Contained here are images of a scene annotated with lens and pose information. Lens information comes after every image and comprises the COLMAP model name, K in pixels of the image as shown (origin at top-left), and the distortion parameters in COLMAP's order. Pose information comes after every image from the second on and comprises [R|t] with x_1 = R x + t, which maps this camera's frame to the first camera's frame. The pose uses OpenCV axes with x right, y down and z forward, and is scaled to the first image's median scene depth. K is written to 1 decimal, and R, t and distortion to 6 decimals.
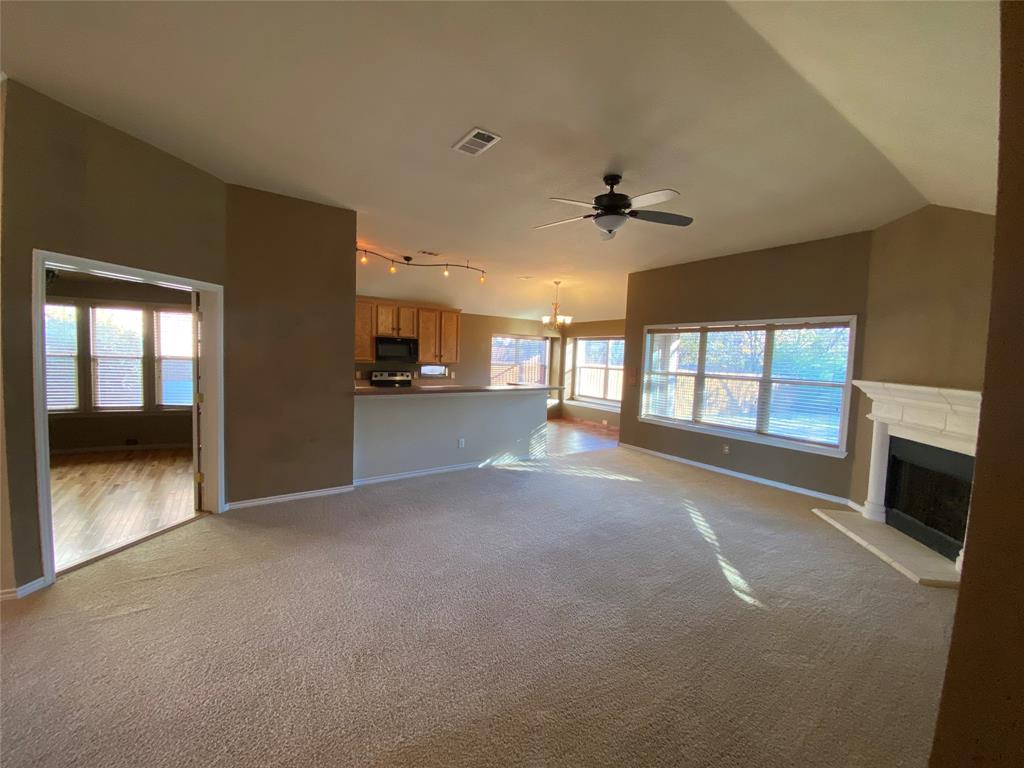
lens RADIAL K [[410.2, 0, 511.3], [0, 410.2, 381.0], [0, 0, 1]] dist [0.045362, -0.034931]
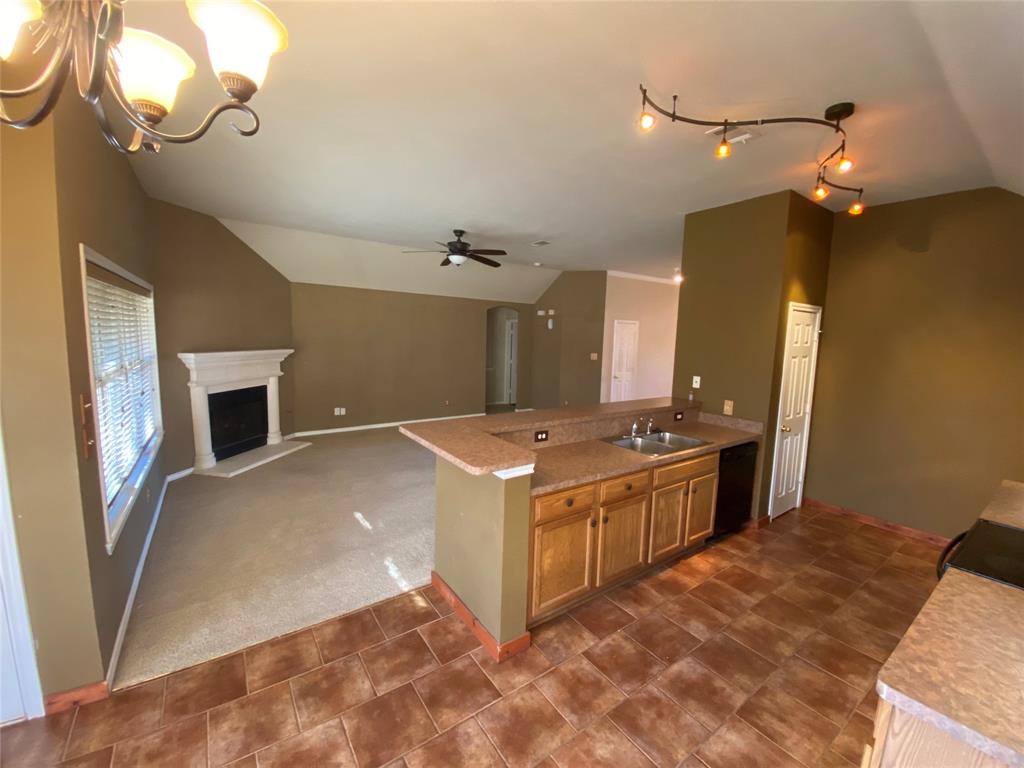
lens RADIAL K [[416.8, 0, 511.4], [0, 416.8, 377.7], [0, 0, 1]] dist [0.022301, -0.020246]
pose [[-0.997831, -0.063738, -0.016469, 0.018747], [-0.065586, 0.984079, 0.165187, -0.097132], [0.005678, 0.165909, -0.986125, 1.182436]]
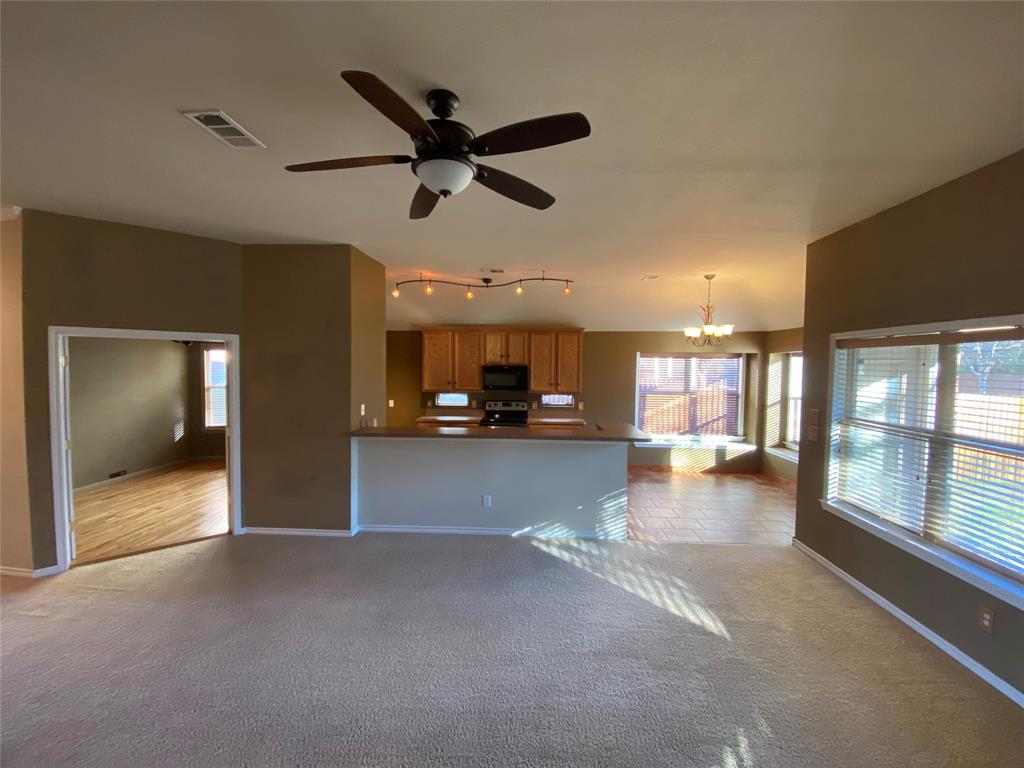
lens RADIAL K [[410.2, 0, 511.3], [0, 410.2, 381.0], [0, 0, 1]] dist [0.045362, -0.034931]
pose [[0.785480, -0.000806, -0.618887, 0.298894], [-0.021369, 0.999368, -0.028423, -0.043539], [0.618518, 0.035551, 0.784966, 0.283742]]
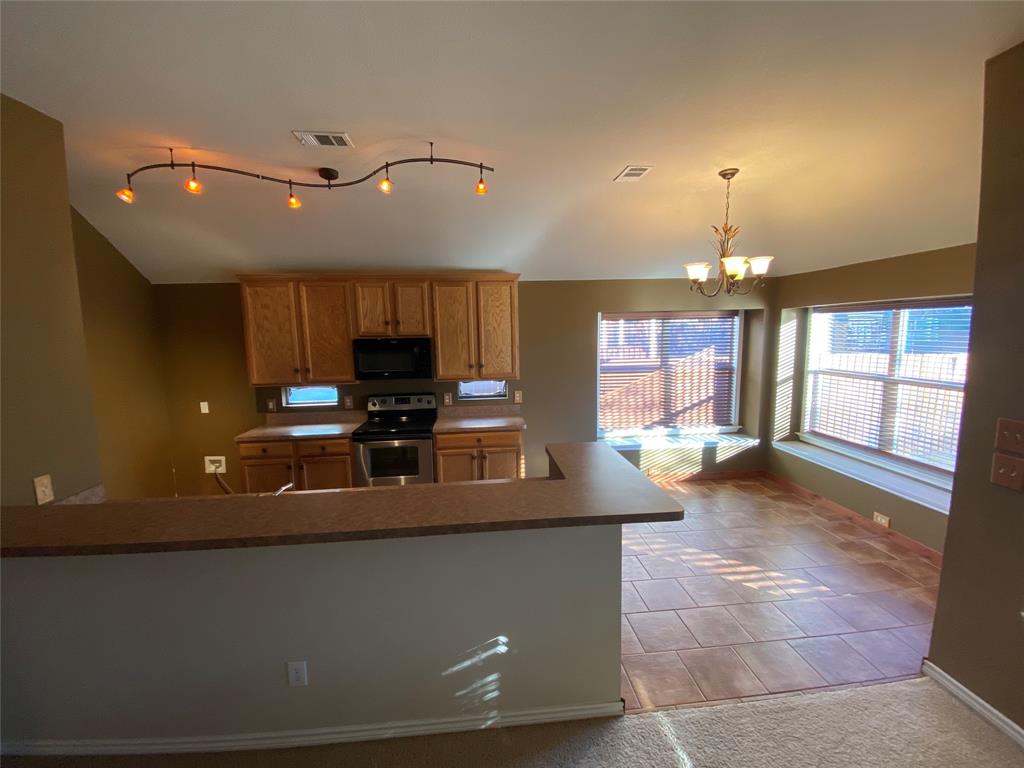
lens RADIAL K [[408.7, 0, 511.7], [0, 408.7, 382.6], [0, 0, 1]] dist [0.028473, -0.023935]
pose [[0.867115, 0.009236, -0.498023, 0.138740], [0.018908, 0.998497, 0.051438, -0.069403], [0.497750, -0.054020, 0.865637, 0.587952]]
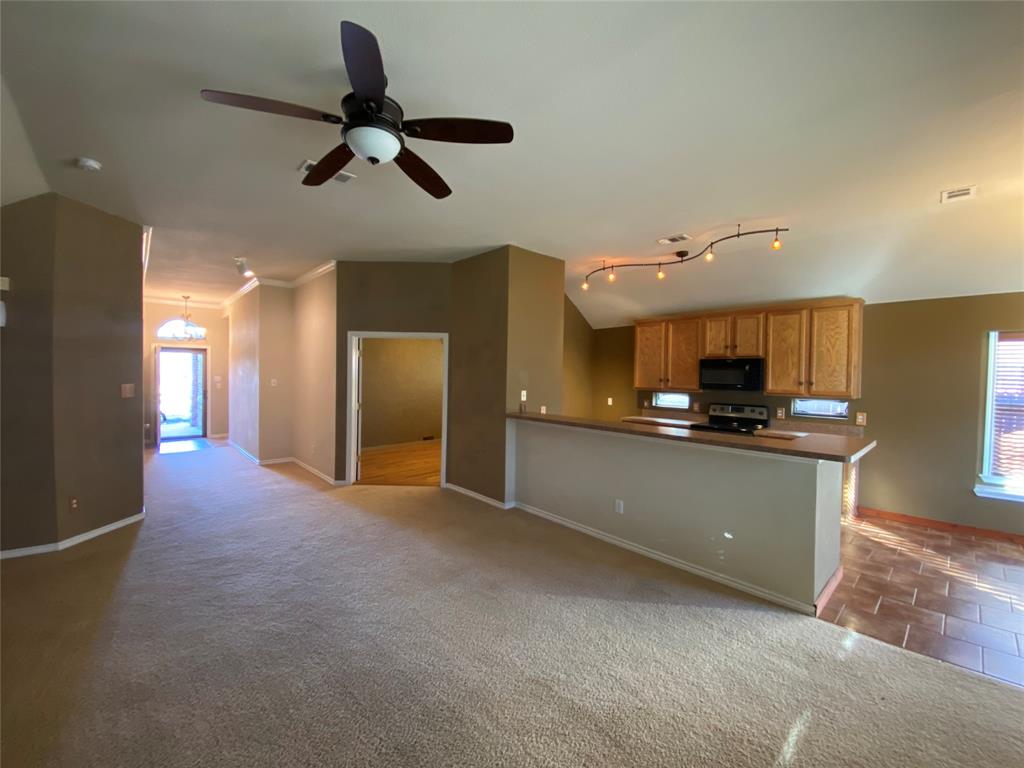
lens RADIAL K [[412.4, 0, 508.5], [0, 412.4, 380.7], [0, 0, 1]] dist [0.026248, -0.024917]
pose [[0.123663, -0.017416, -0.992171, 0.393618], [-0.071557, 0.997087, -0.026421, -0.018455], [0.989741, 0.074264, 0.122057, 0.520951]]
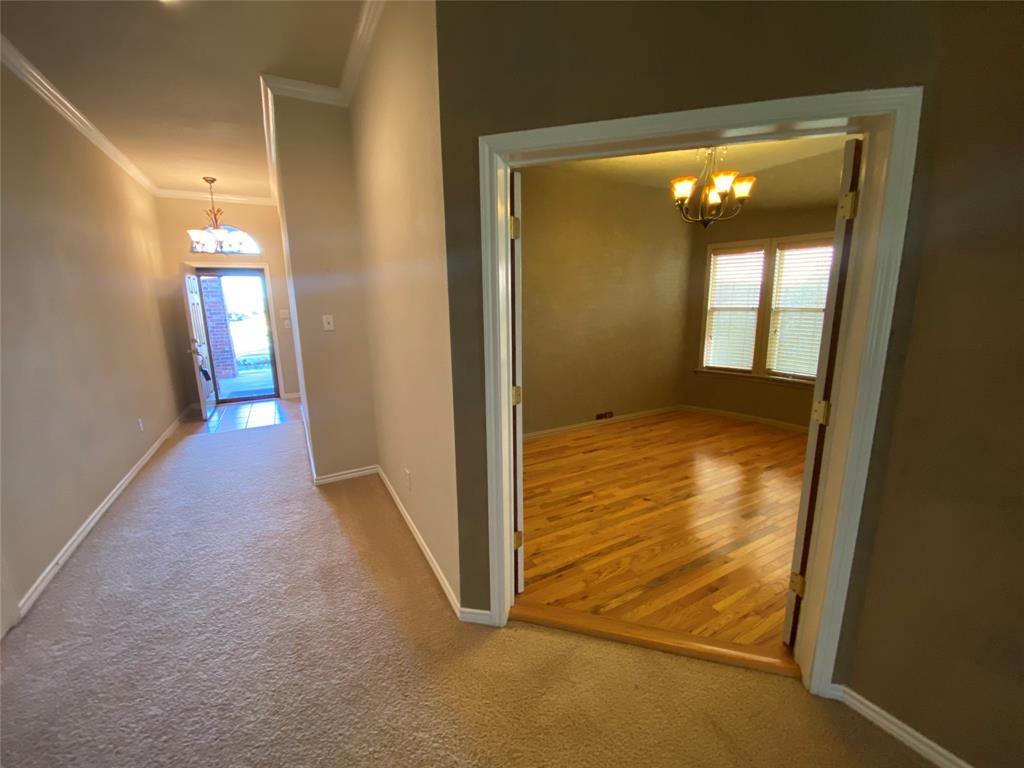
lens RADIAL K [[412.4, 0, 508.5], [0, 412.4, 380.7], [0, 0, 1]] dist [0.026248, -0.024917]
pose [[-0.112809, 0.159906, -0.980665, -0.157947], [-0.050645, 0.984757, 0.166399, -0.022923], [0.992325, 0.068438, -0.102991, 0.363609]]
